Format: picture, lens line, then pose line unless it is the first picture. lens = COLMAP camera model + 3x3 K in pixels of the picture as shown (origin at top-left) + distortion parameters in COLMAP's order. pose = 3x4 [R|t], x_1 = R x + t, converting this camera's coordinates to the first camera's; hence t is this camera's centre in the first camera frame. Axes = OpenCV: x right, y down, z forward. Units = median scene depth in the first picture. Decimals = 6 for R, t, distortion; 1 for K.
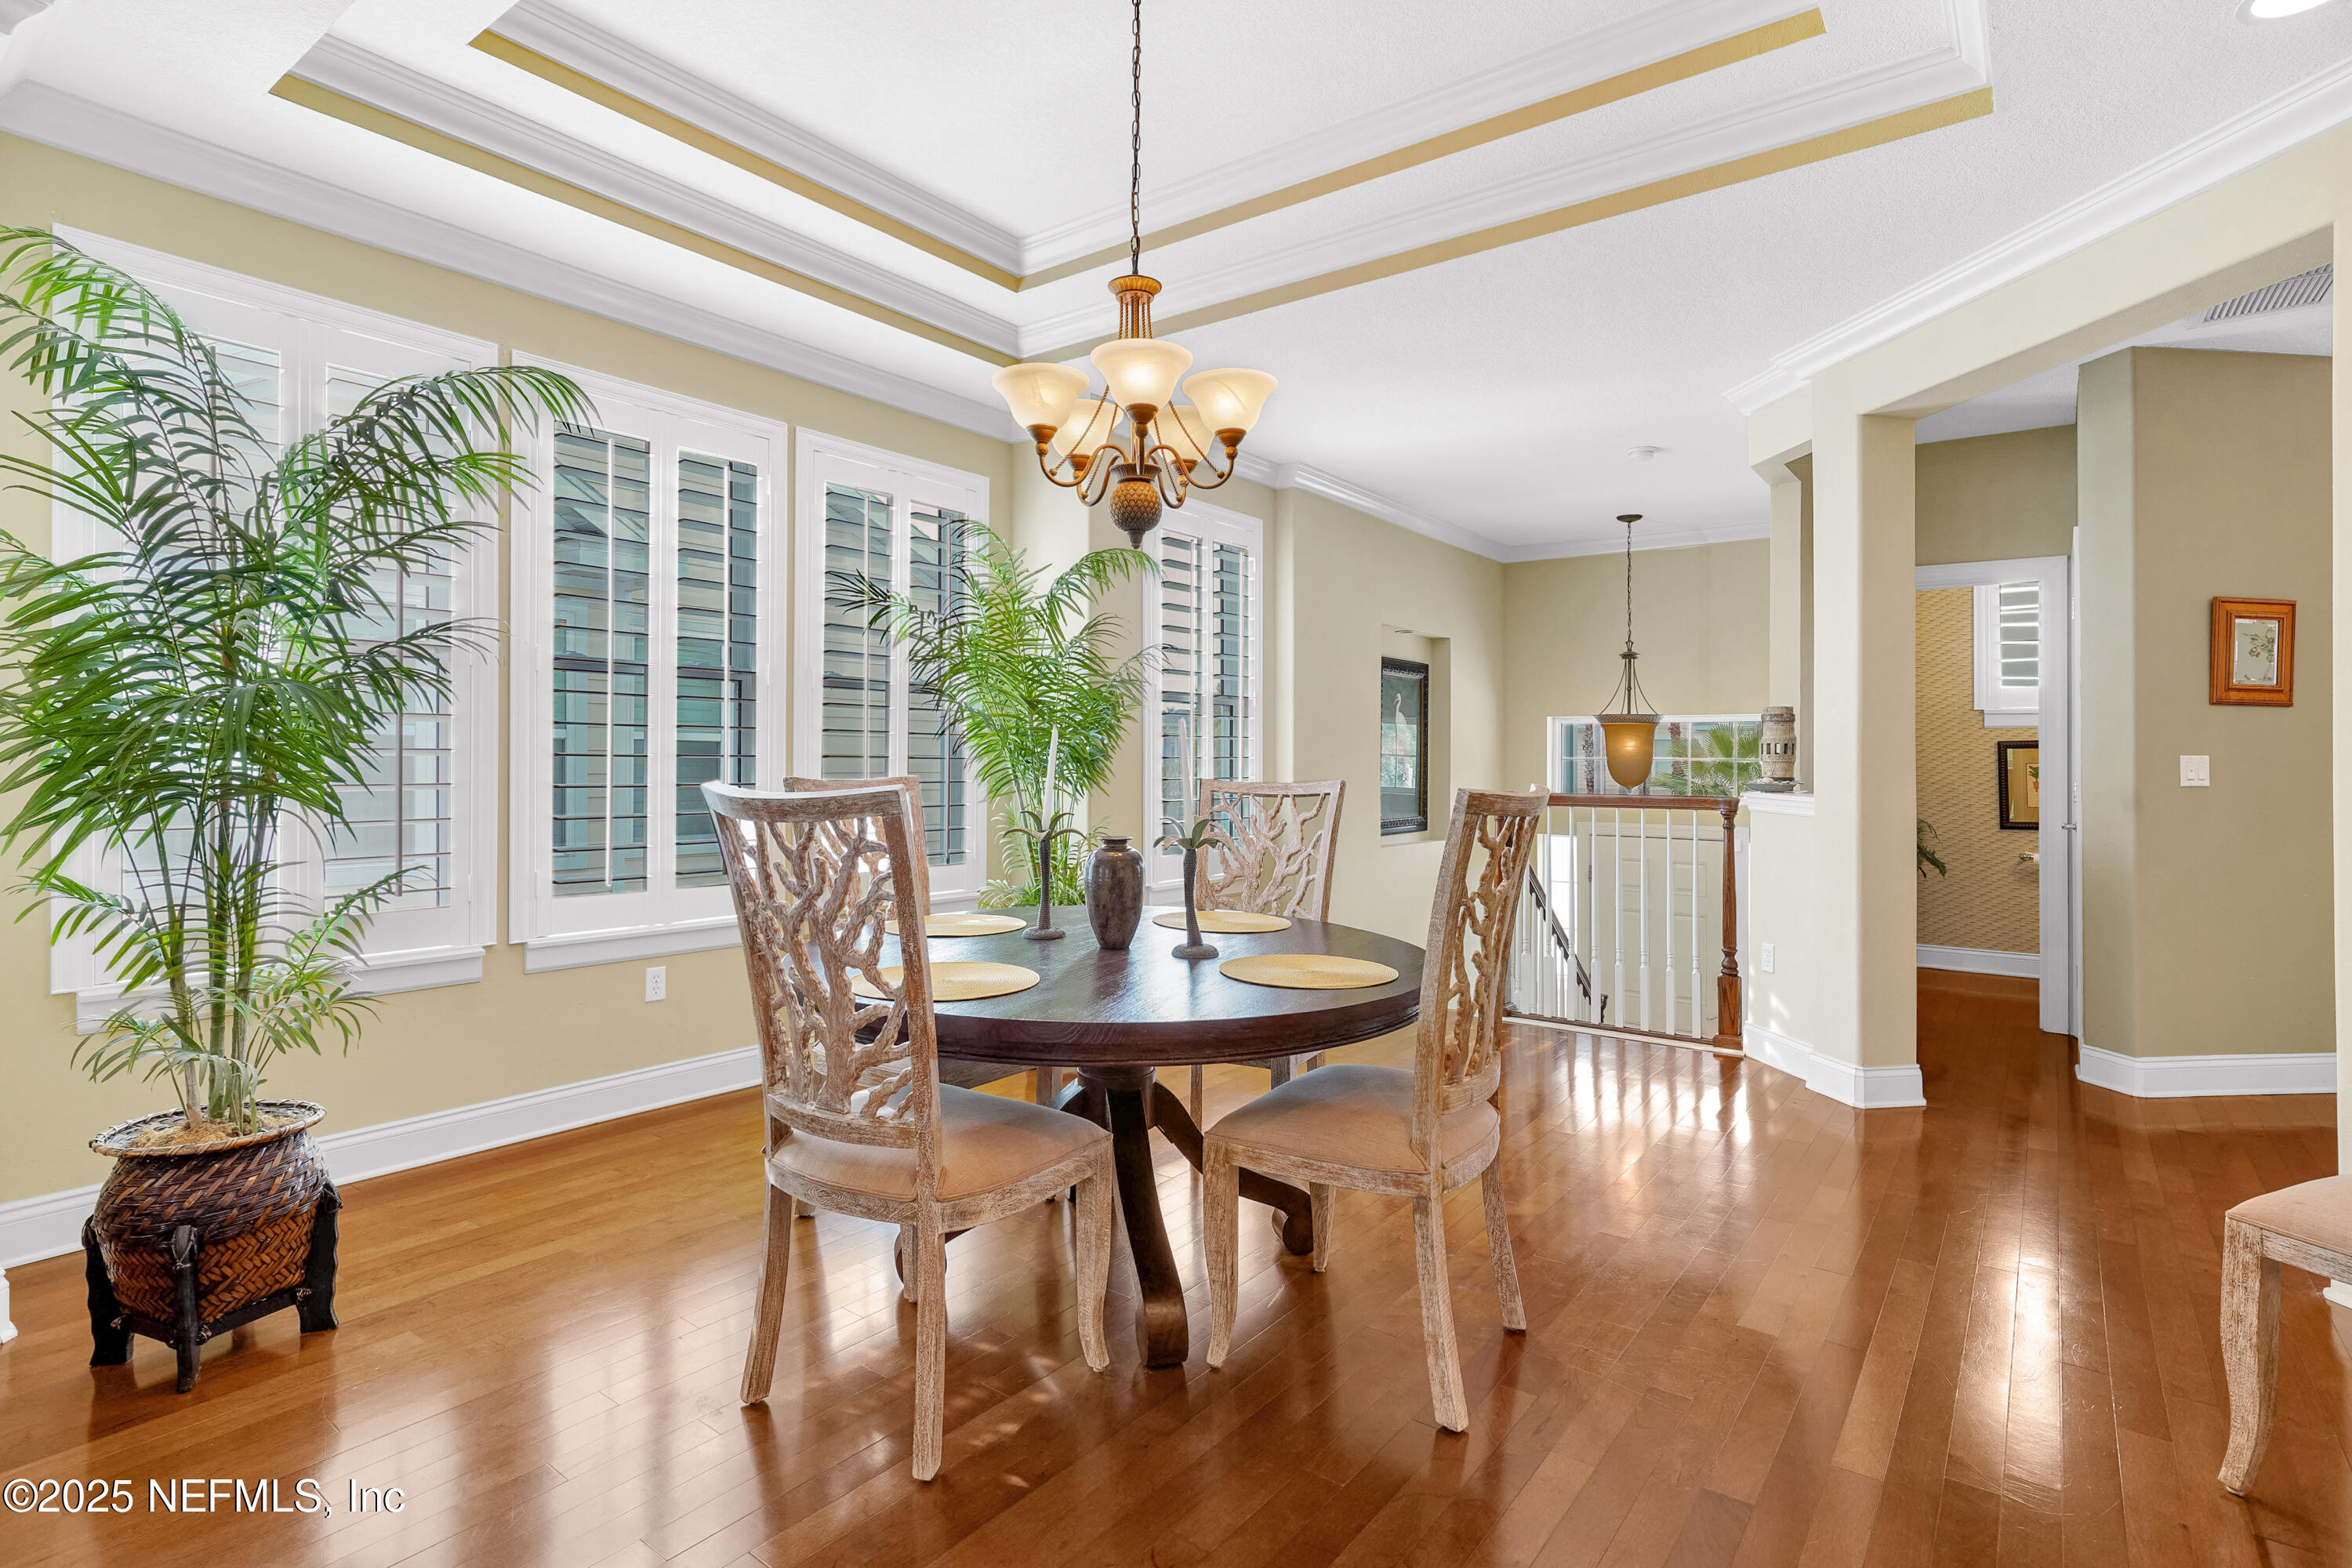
lens RADIAL K [[1141.2, 0, 1159.3], [0, 1141.2, 718.4], [0, 0, 1]] dist [0.001416, 0.001258]
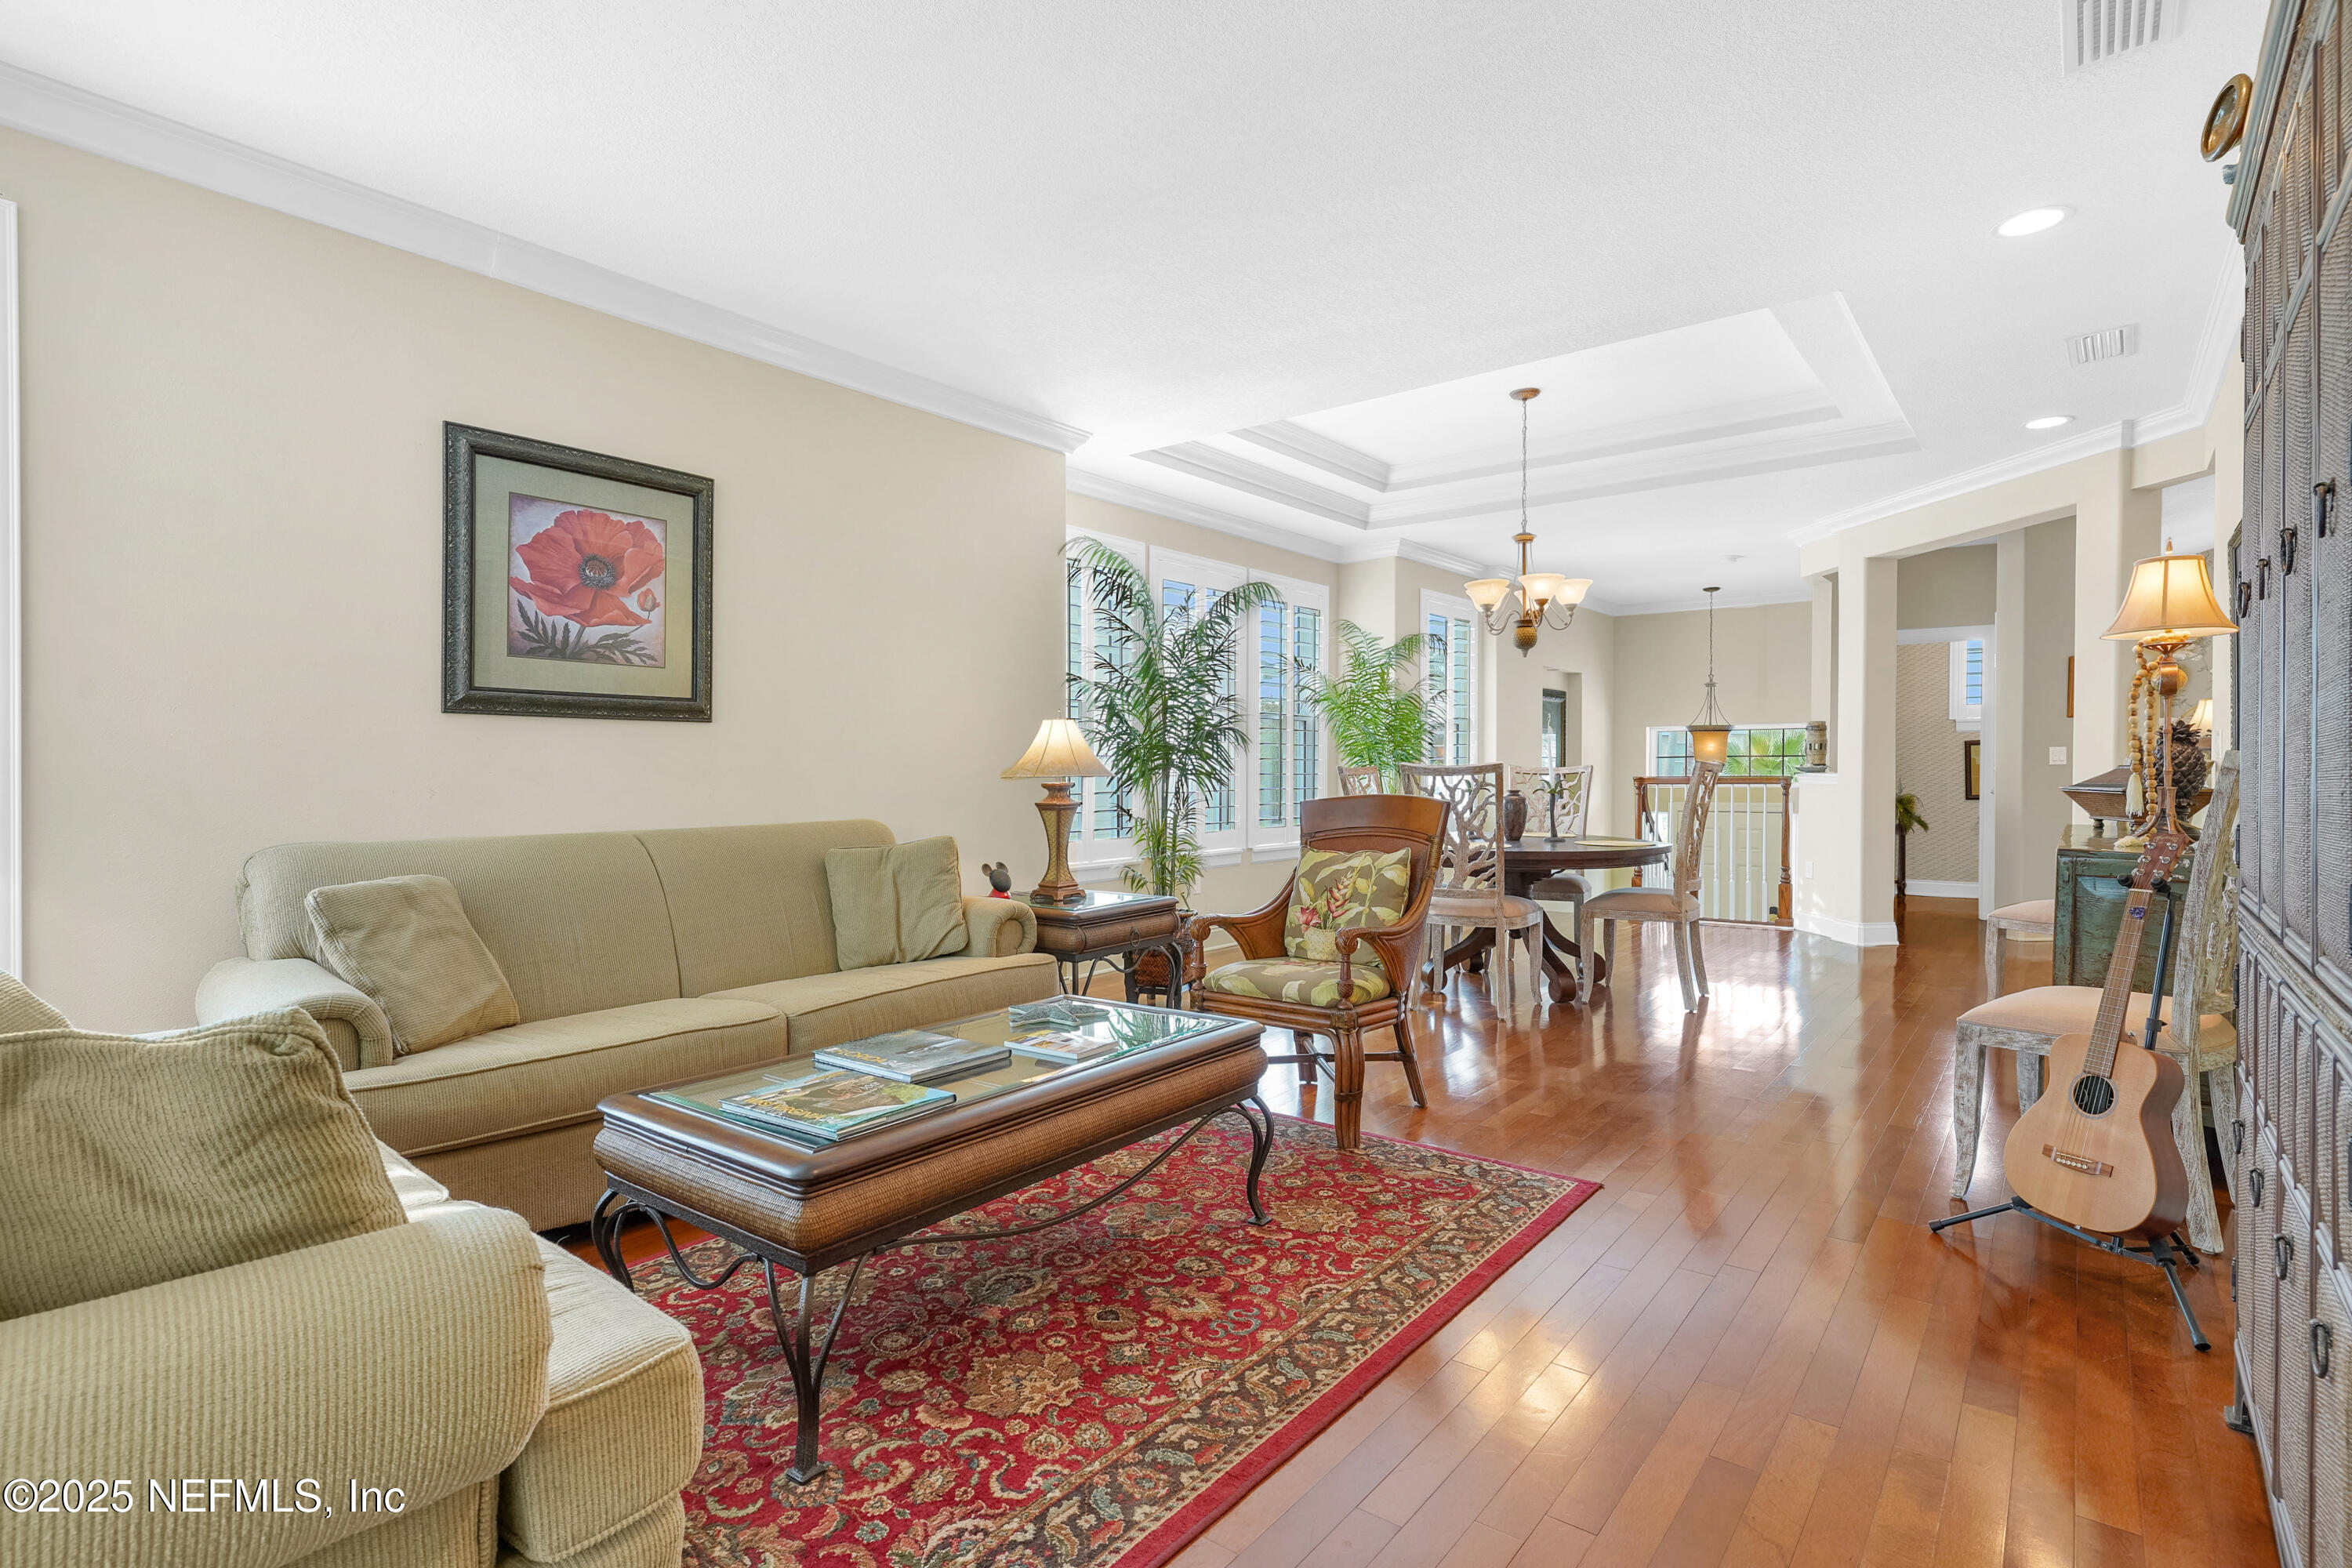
lens RADIAL K [[1137.9, 0, 1180.8], [0, 1137.9, 766.4], [0, 0, 1]] dist [-0.002244, 0.001670]
pose [[0.999864, -0.013816, -0.009030, -0.359580], [0.014099, 0.999386, 0.032067, -0.010653], [0.008582, -0.032190, 0.999445, -0.648434]]
